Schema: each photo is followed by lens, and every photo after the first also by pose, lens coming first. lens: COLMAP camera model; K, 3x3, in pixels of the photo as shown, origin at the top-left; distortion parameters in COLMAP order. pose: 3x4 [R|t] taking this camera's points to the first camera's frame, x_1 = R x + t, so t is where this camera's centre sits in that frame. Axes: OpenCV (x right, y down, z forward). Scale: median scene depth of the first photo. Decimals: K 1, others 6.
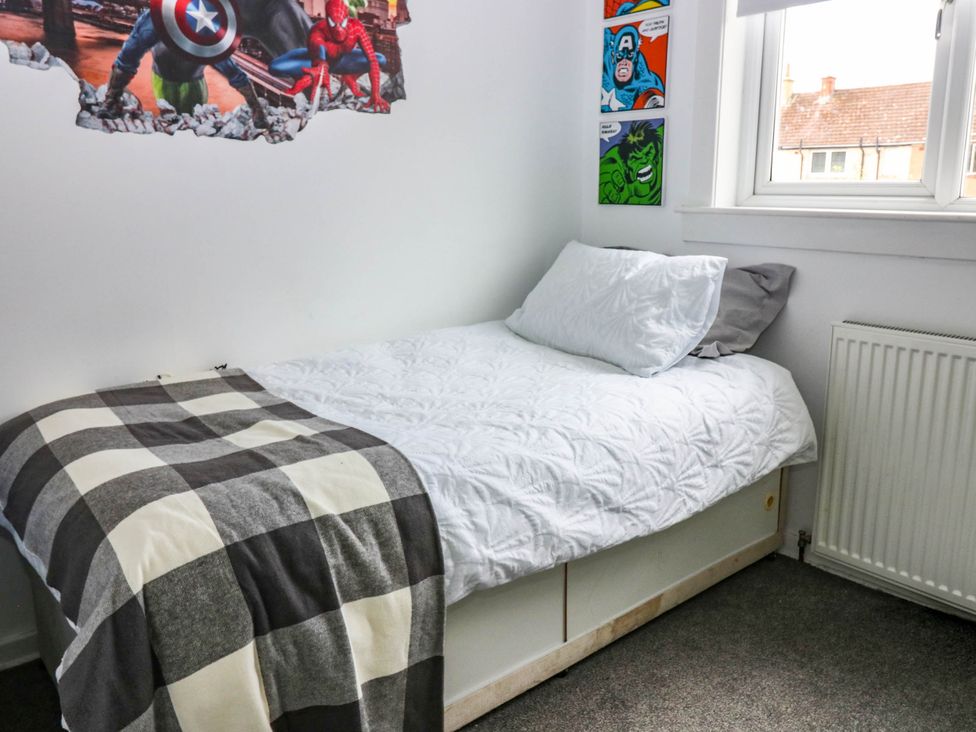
lens RADIAL K [[776.2, 0, 488.0], [0, 776.2, 366.0], [0, 0, 1]] dist [0.006965, 0.004300]
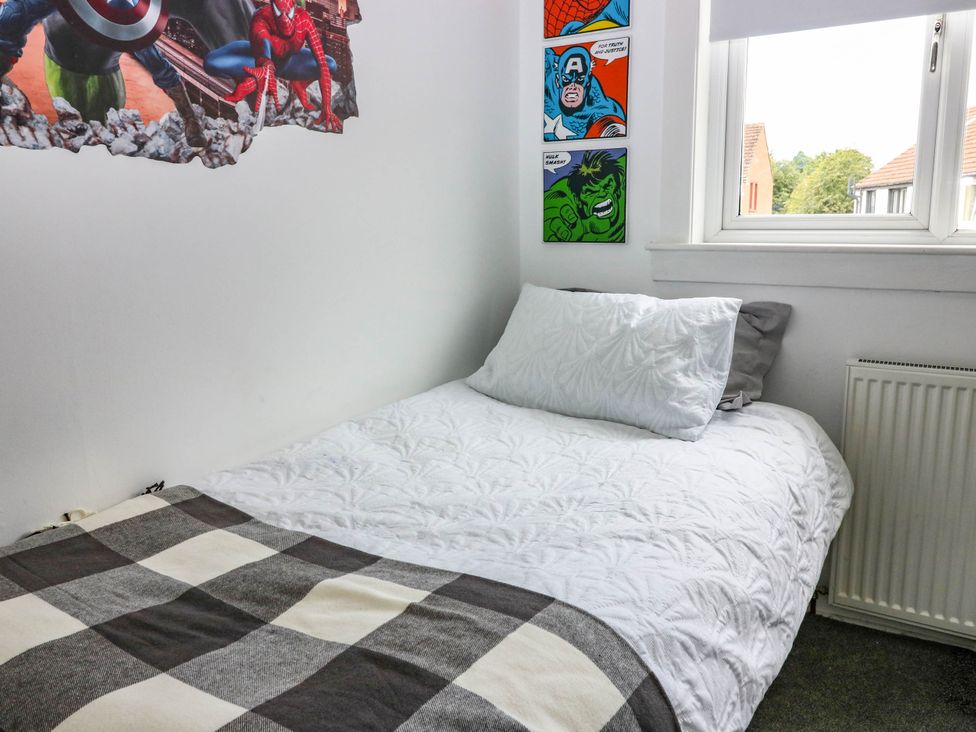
lens RADIAL K [[761.5, 0, 509.2], [0, 761.5, 365.8], [0, 0, 1]] dist [0.012061, -0.006920]
pose [[0.947566, -0.068461, 0.312140, -0.244688], [0.081321, 0.996285, -0.028351, -0.059752], [-0.309039, 0.052248, 0.949613, 0.247645]]
